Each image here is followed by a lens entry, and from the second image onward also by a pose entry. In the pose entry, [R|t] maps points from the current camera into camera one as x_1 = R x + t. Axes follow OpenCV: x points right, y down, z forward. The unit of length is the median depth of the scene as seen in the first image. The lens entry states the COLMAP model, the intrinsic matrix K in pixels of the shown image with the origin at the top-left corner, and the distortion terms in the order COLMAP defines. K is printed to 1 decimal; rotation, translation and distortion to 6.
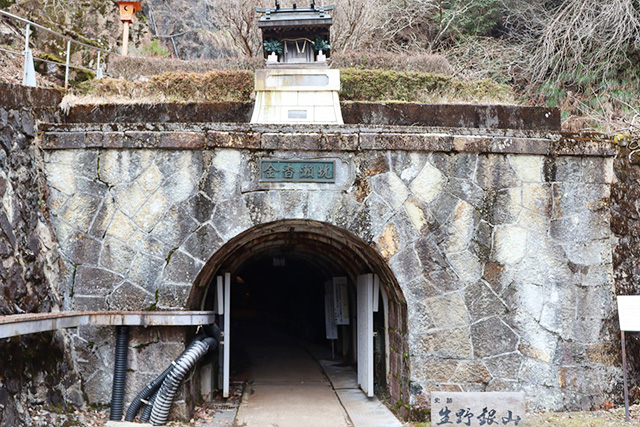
lens RADIAL K [[540.7, 0, 320.0], [0, 540.7, 213.5], [0, 0, 1]] dist [-0.076100, 0.001380]
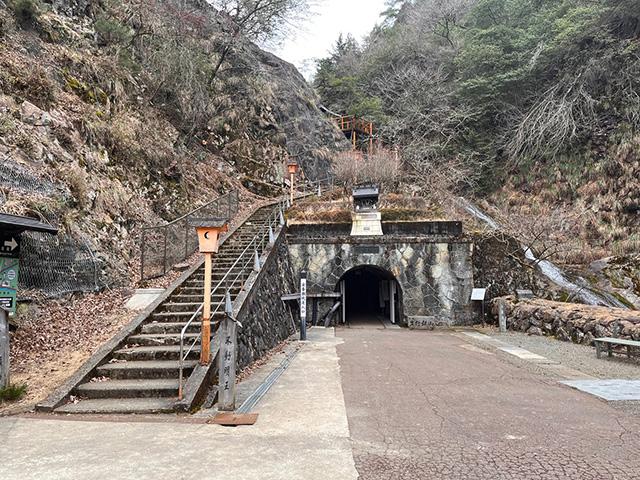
lens RADIAL K [[523.3, 0, 320.0], [0, 523.3, 240.0], [0, 0, 1]] dist [0.095568, -0.000373]
pose [[0.992300, -0.013946, -0.123068, 0.064022], [0.020979, 0.998208, 0.056036, -0.314188], [0.122066, -0.058186, 0.990815, -2.117428]]
